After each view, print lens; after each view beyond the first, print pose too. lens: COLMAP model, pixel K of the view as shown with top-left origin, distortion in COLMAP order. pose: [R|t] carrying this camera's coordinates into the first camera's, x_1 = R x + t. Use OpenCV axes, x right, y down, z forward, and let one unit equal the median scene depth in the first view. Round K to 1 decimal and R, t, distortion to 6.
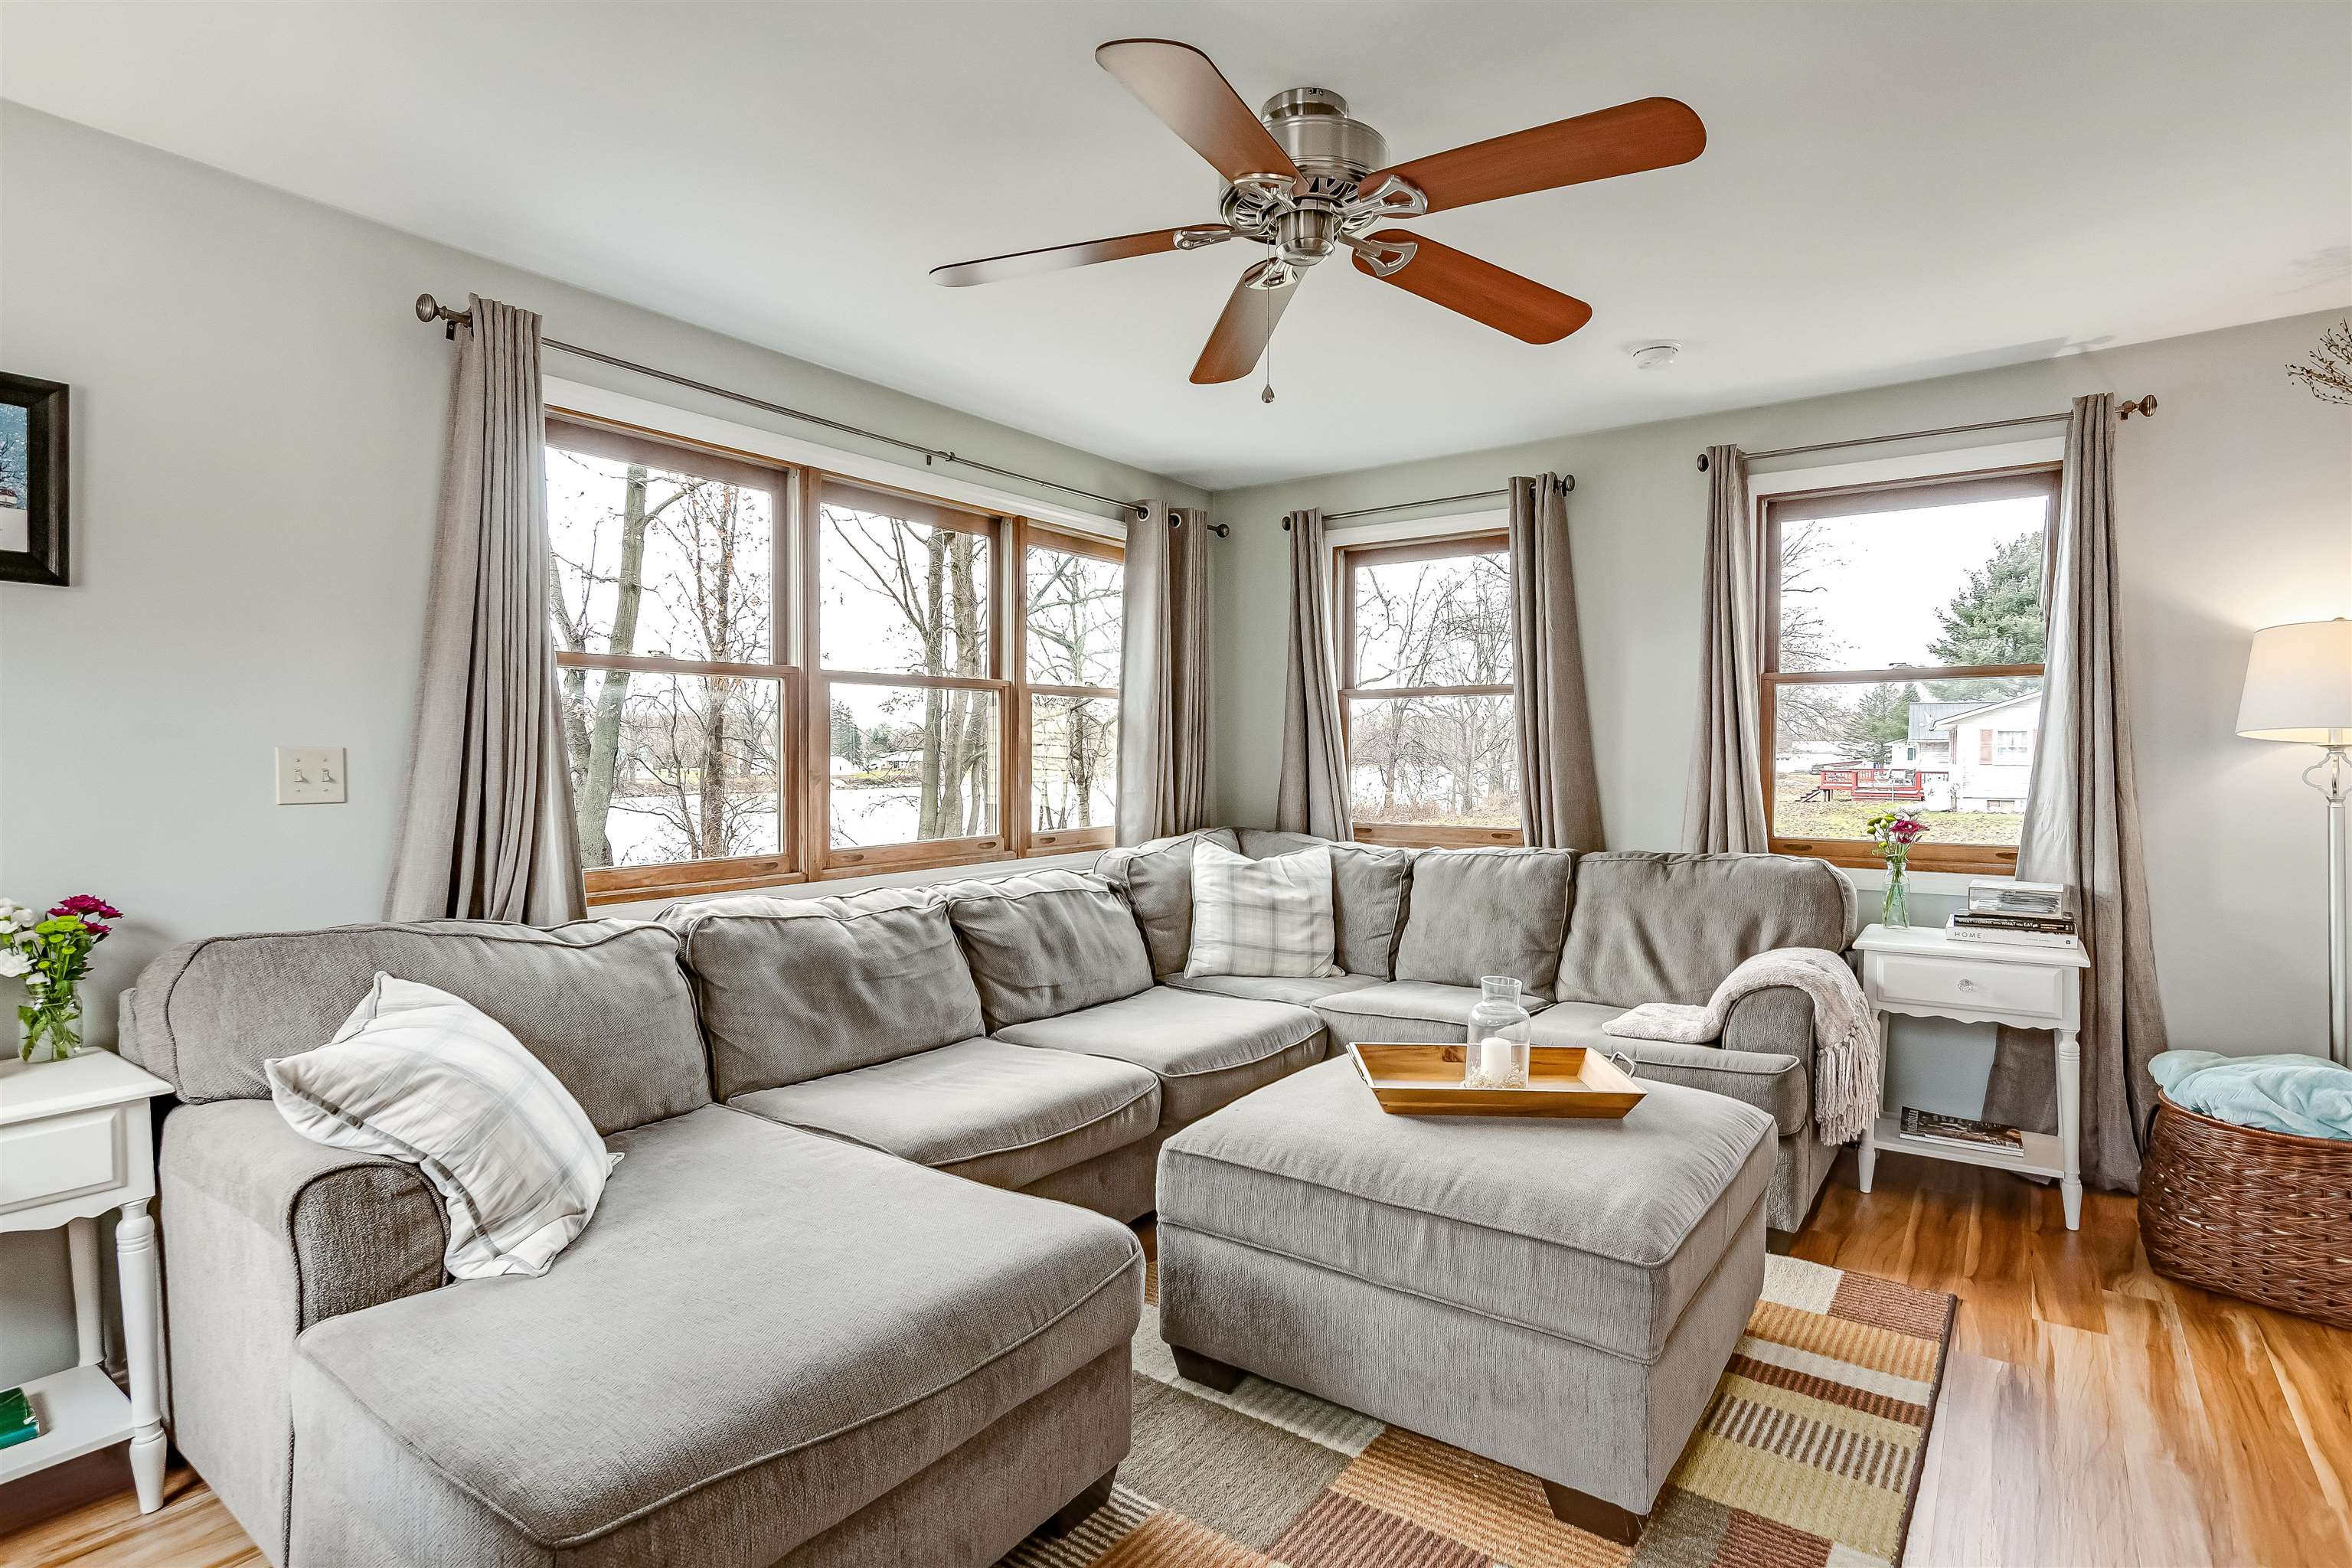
lens RADIAL K [[1199.5, 0, 1168.0], [0, 1199.5, 796.1], [0, 0, 1]] dist [0.004590, 0.000119]
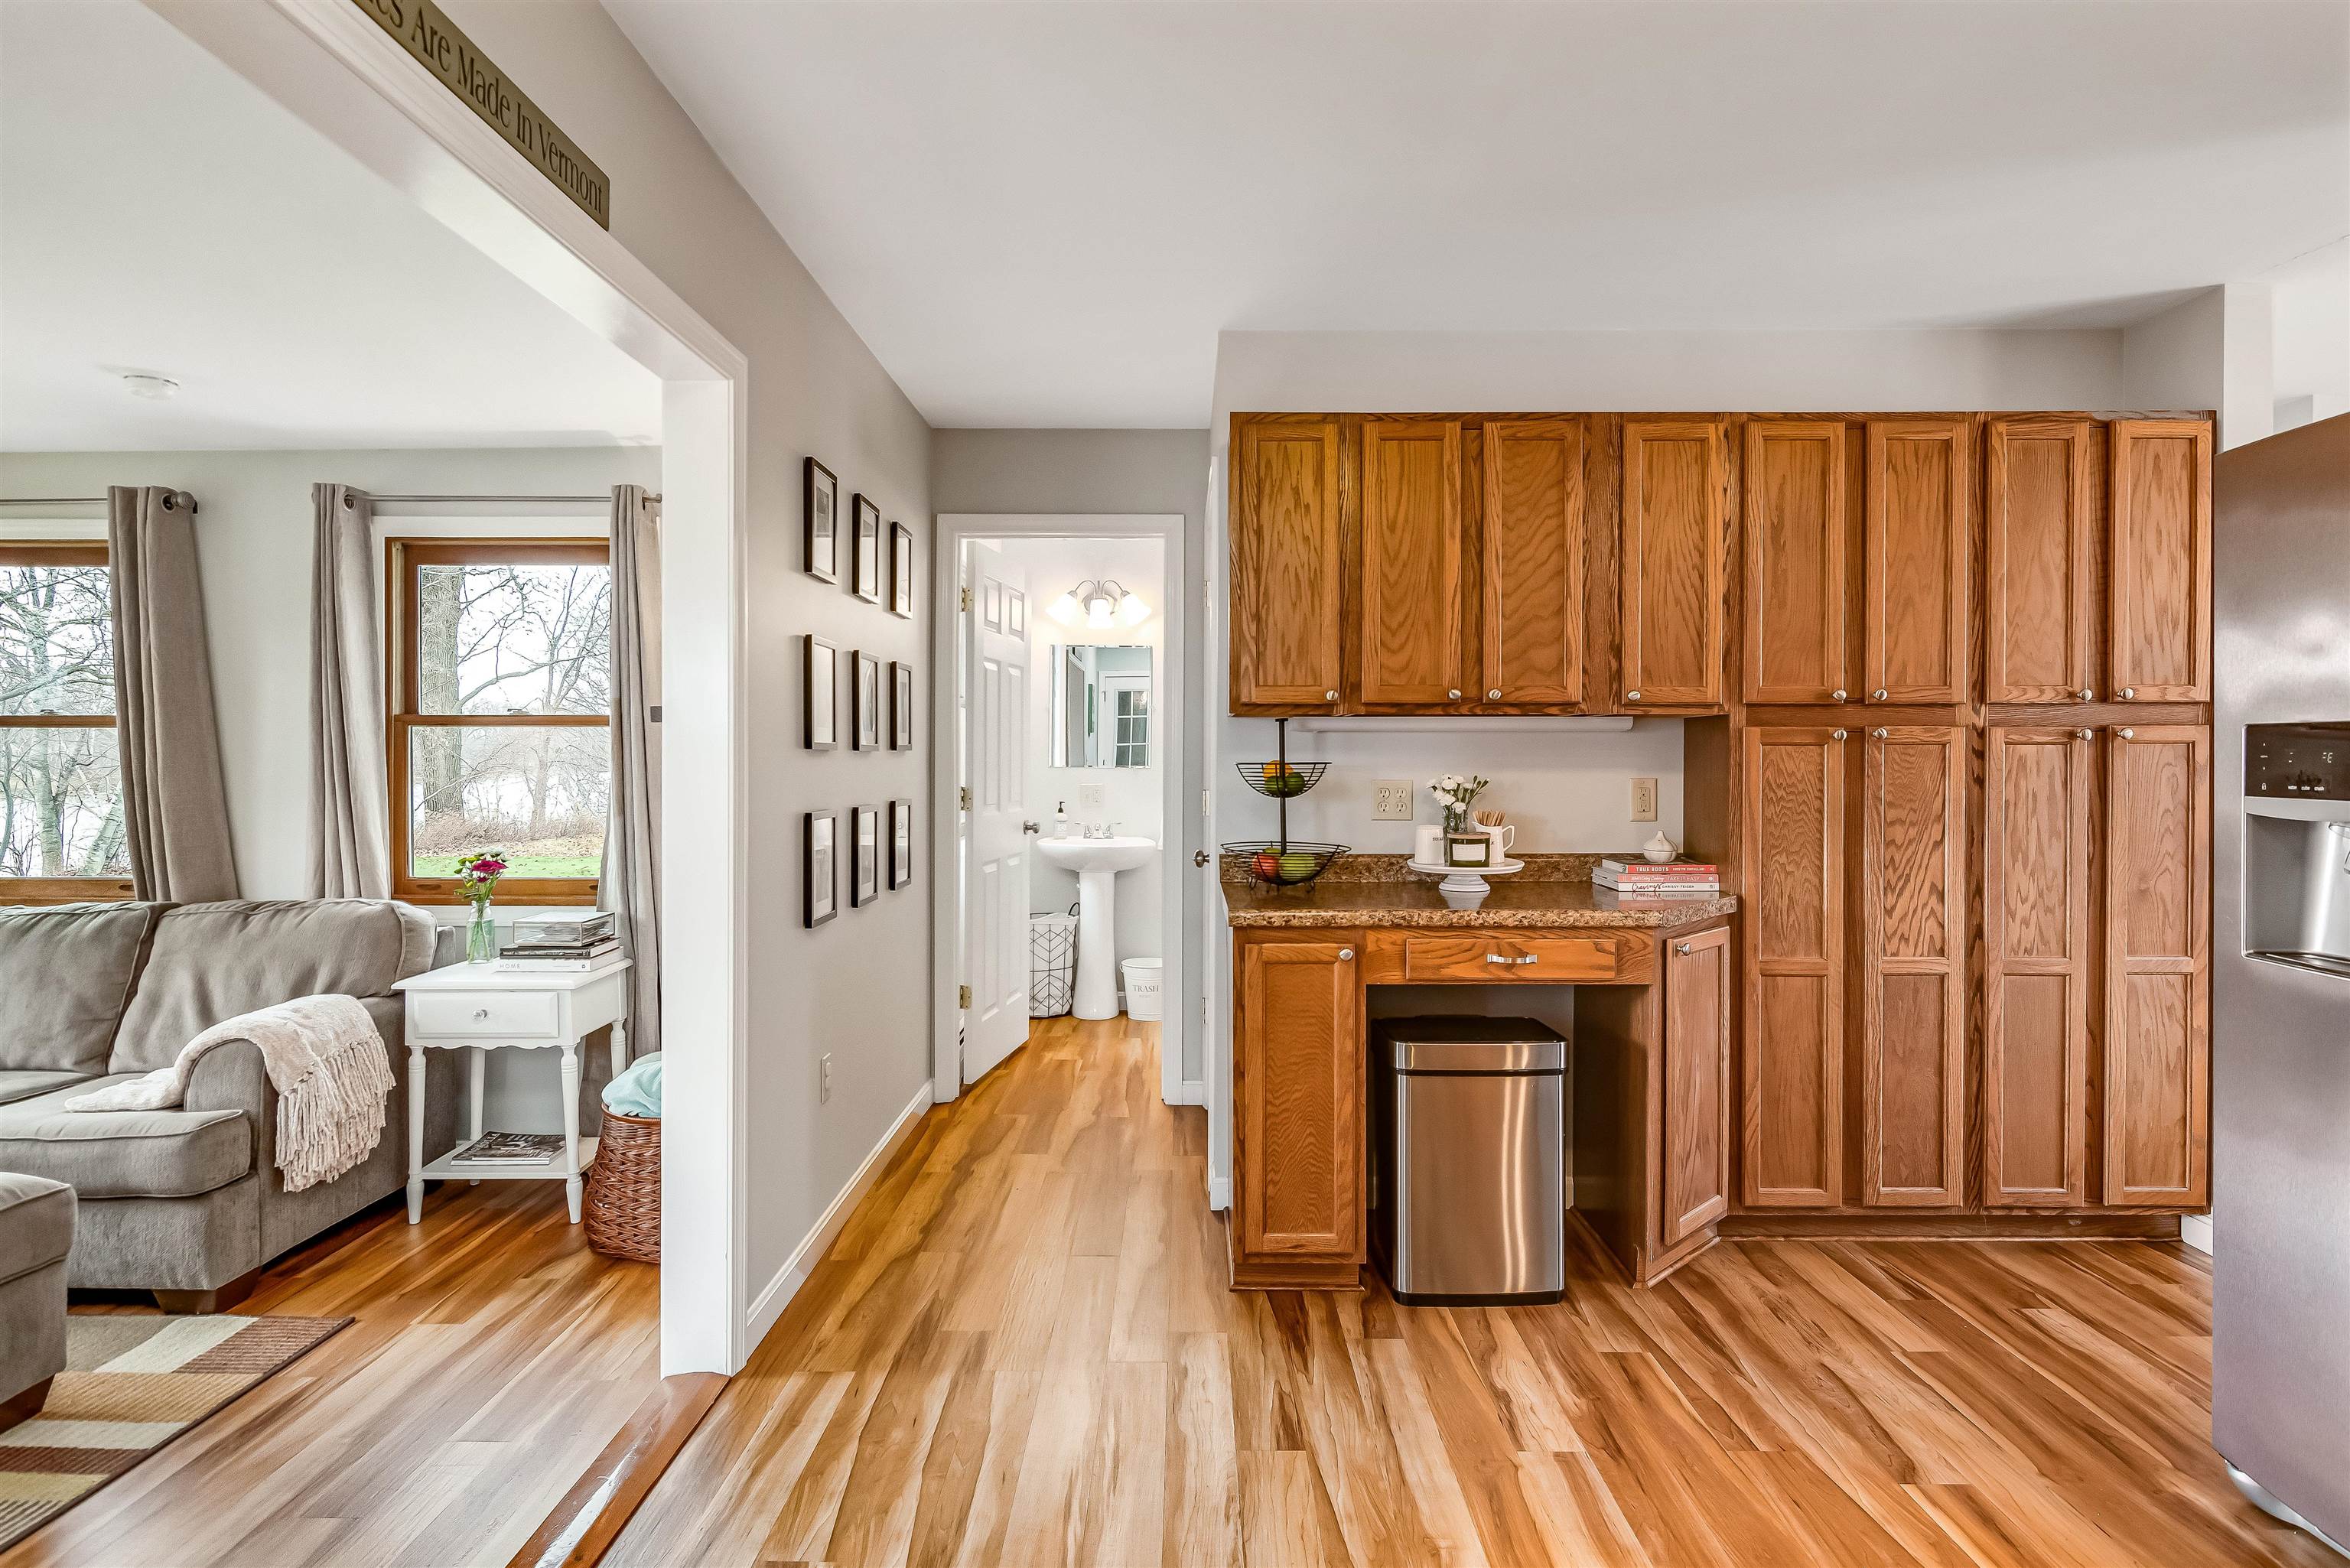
lens RADIAL K [[1279.9, 0, 1174.5], [0, 1279.9, 773.9], [0, 0, 1]] dist [-0.006988, -0.001718]
pose [[0.810037, -0.007419, 0.586332, 0.453765], [0.020922, 0.999649, -0.016255, -0.024234], [-0.586006, 0.025435, 0.809908, -0.268472]]
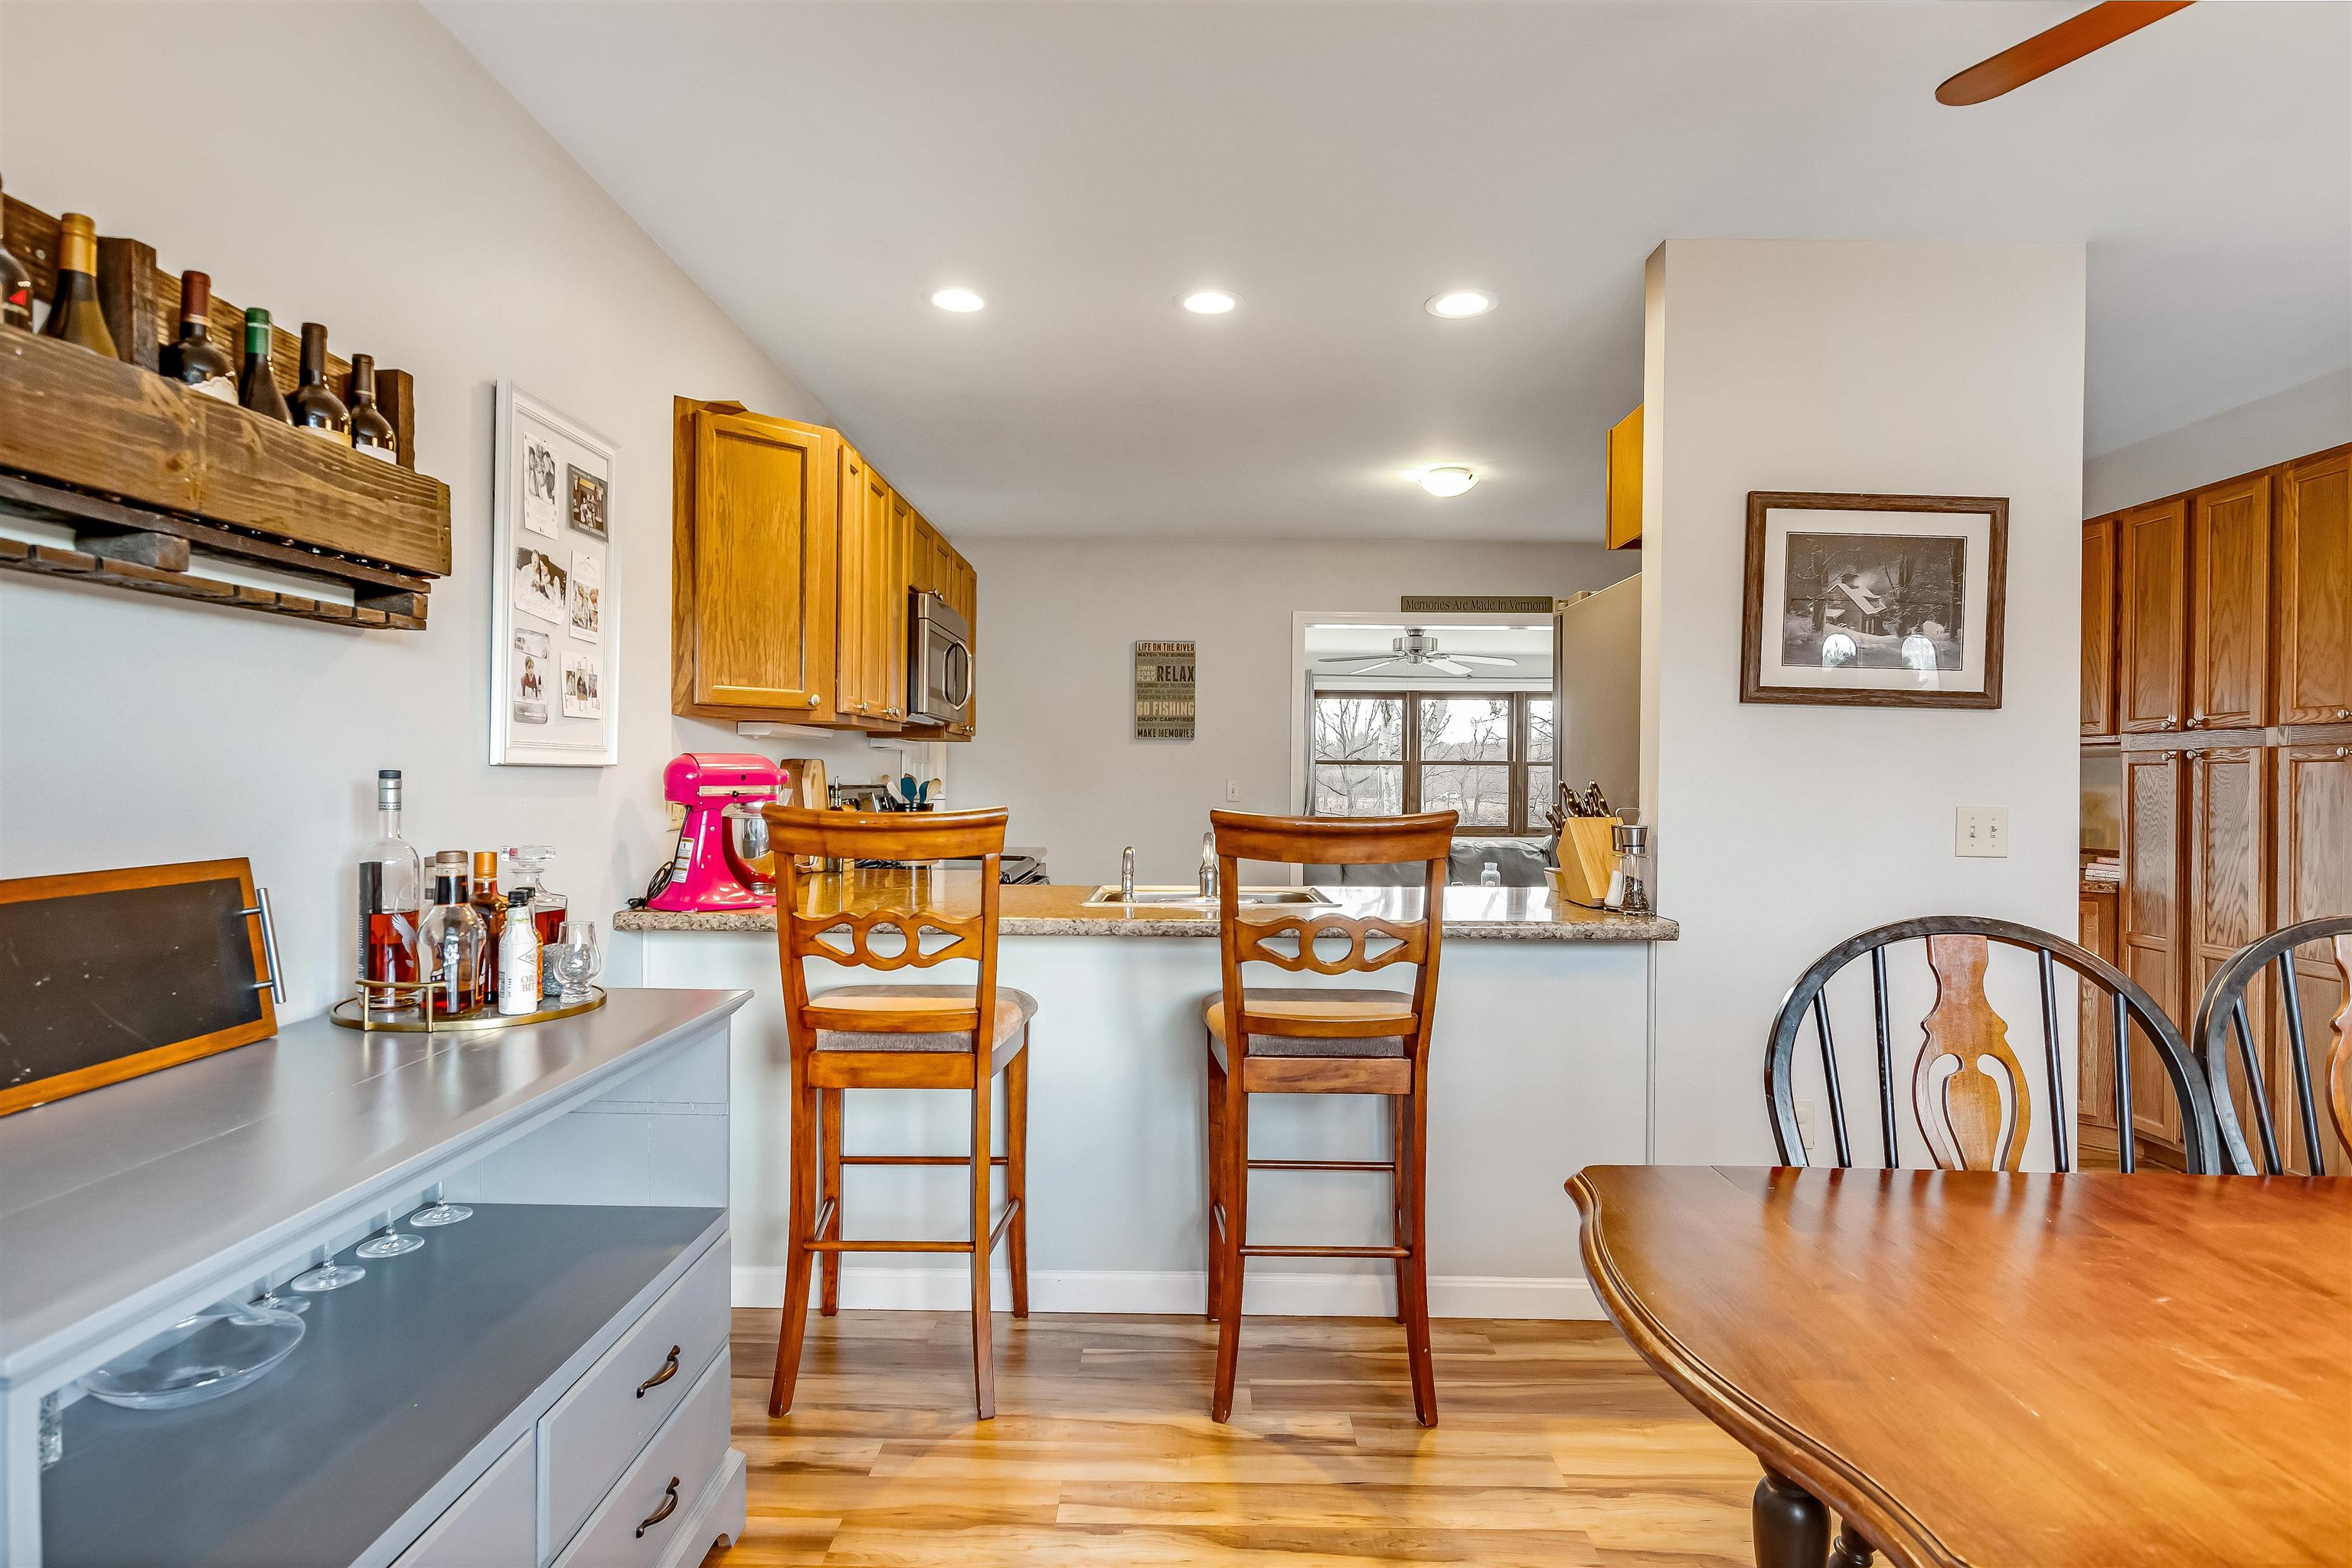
lens RADIAL K [[1281.1, 0, 1181.2], [0, 1281.1, 781.3], [0, 0, 1]] dist [-0.006988, -0.001718]
pose [[0.589010, 0.001296, -0.808124, 2.310019], [-0.033247, 0.999191, -0.022629, 0.037022], [0.807441, 0.040197, 0.588577, -1.546727]]
